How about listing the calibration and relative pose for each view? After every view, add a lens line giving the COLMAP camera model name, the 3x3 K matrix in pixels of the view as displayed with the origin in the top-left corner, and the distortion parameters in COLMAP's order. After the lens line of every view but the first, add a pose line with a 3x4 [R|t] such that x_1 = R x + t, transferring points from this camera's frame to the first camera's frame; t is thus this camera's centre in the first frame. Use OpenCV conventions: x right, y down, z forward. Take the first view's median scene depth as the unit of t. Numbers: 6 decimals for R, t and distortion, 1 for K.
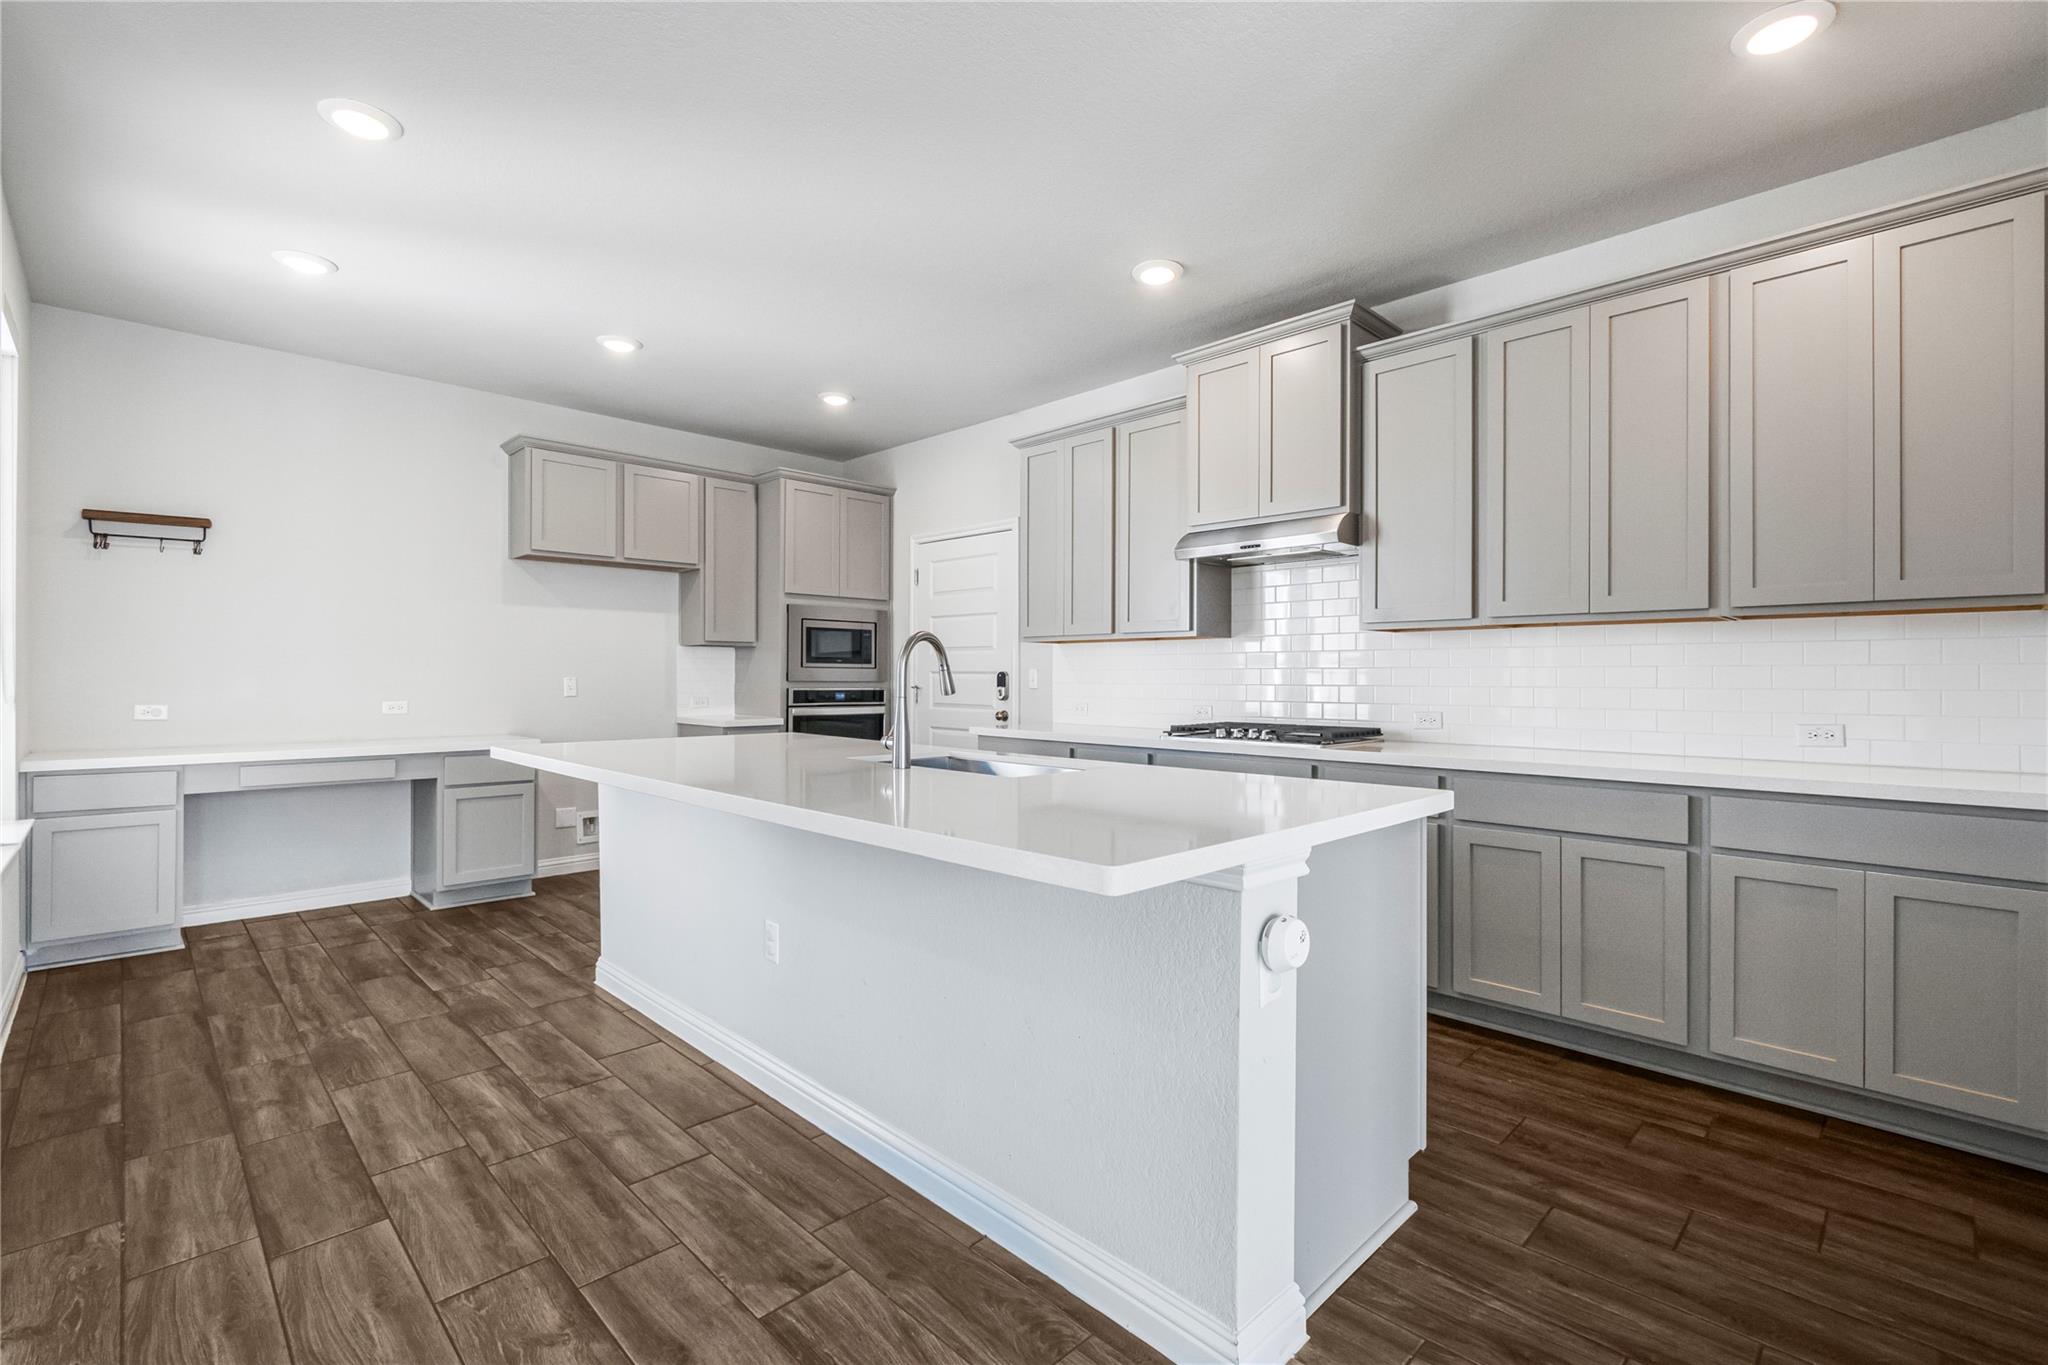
lens RADIAL K [[911.4, 0, 1021.1], [0, 911.4, 674.4], [0, 0, 1]] dist [0.001773, -0.001315]
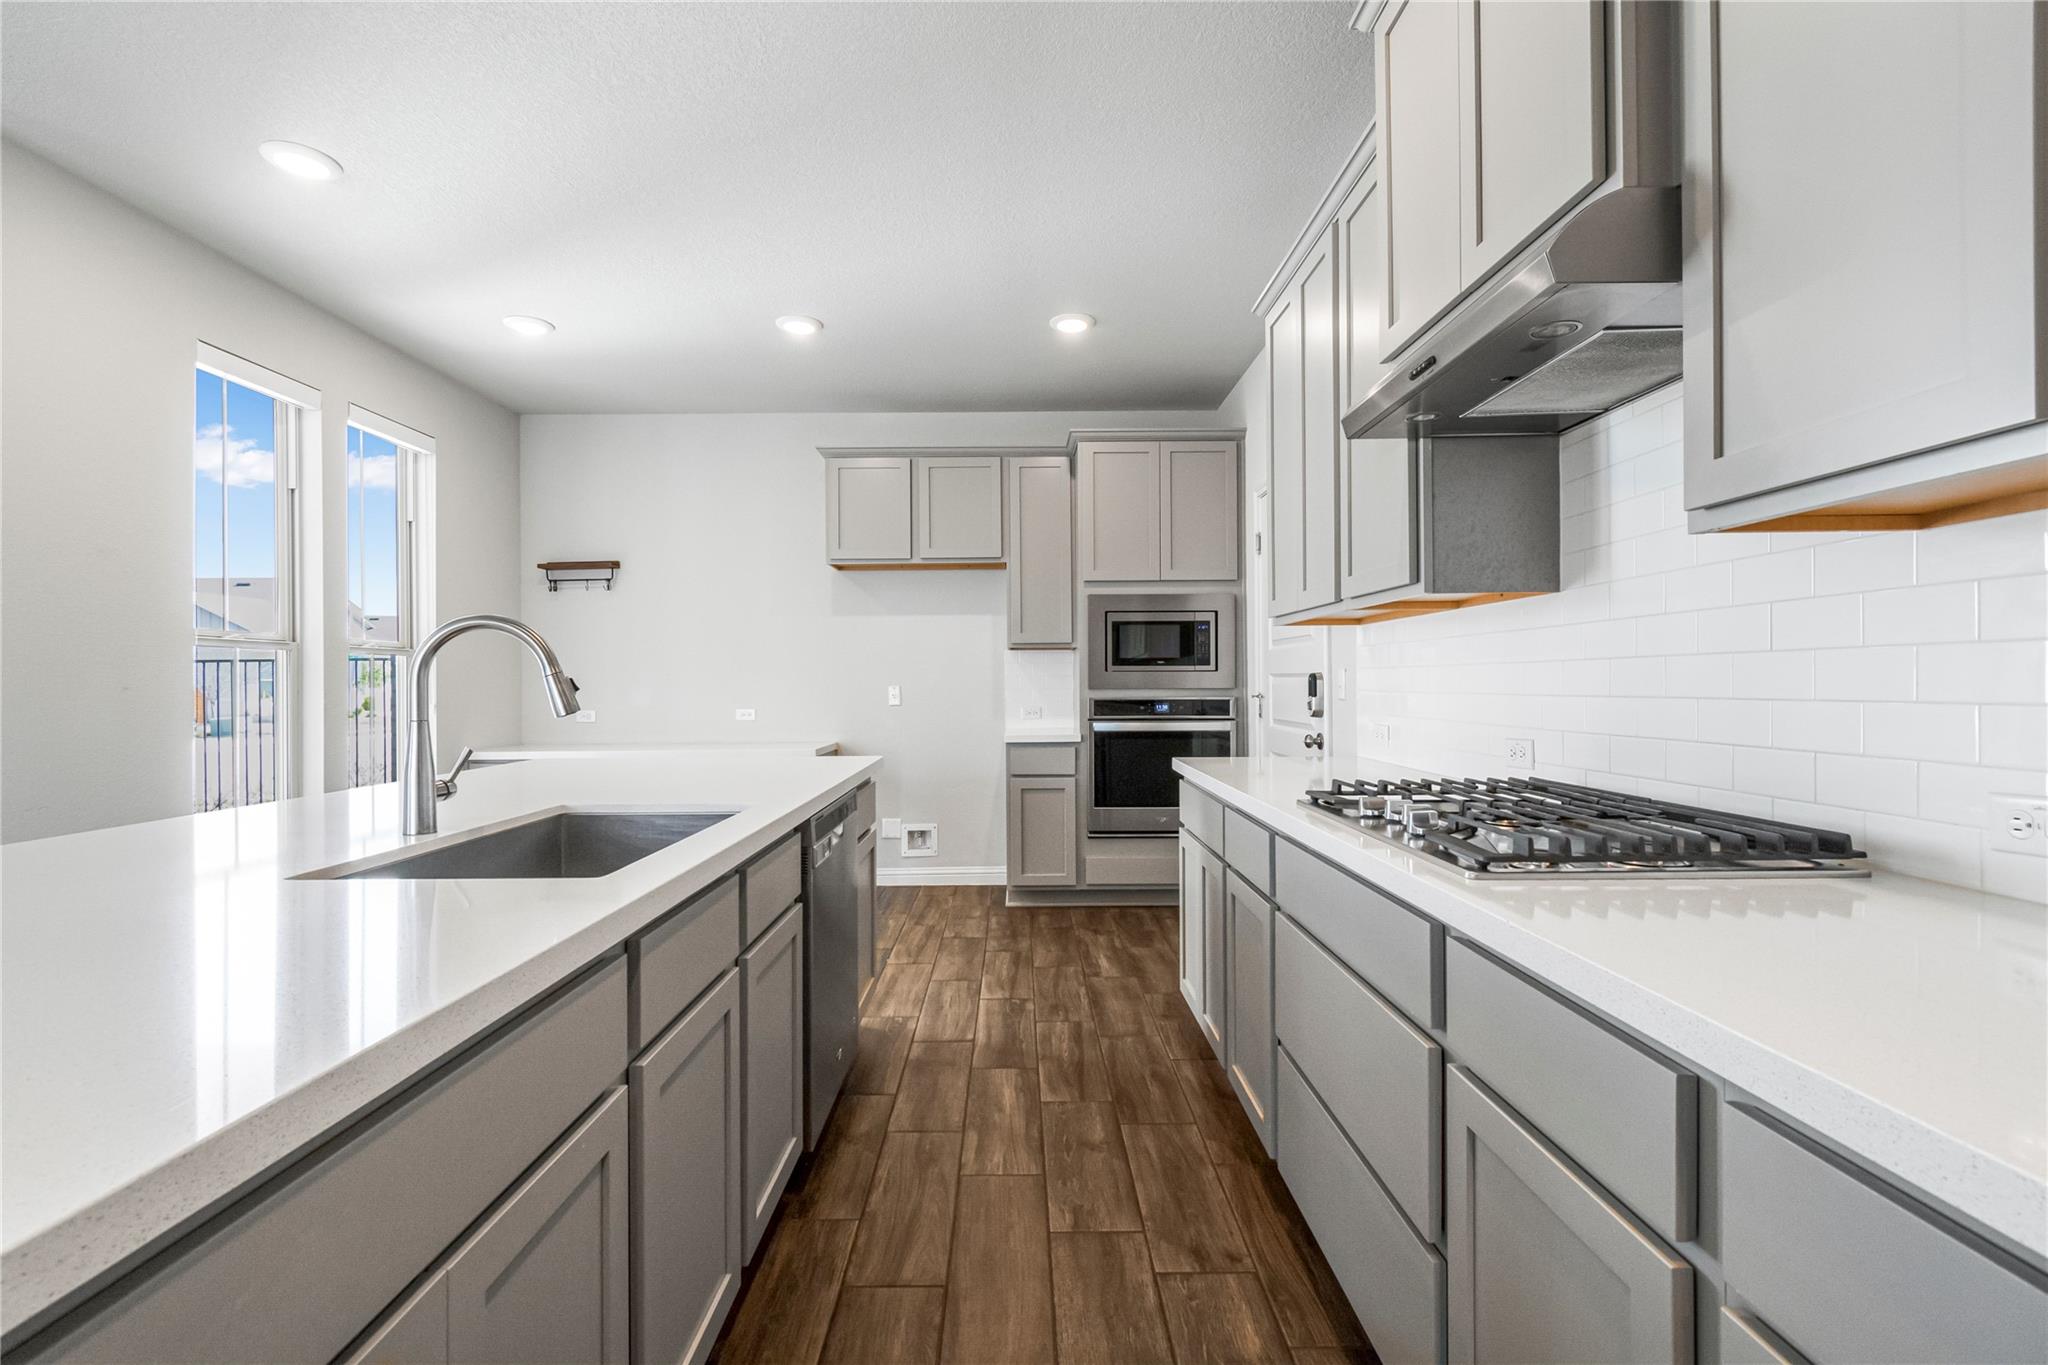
lens RADIAL K [[911.4, 0, 1005.0], [0, 911.4, 677.4], [0, 0, 1]] dist [0.001773, -0.001315]
pose [[0.709469, -0.012836, -0.704620, 0.301811], [0.011057, 0.999914, -0.007082, 0.002381], [0.704650, -0.002766, 0.709550, 0.415817]]
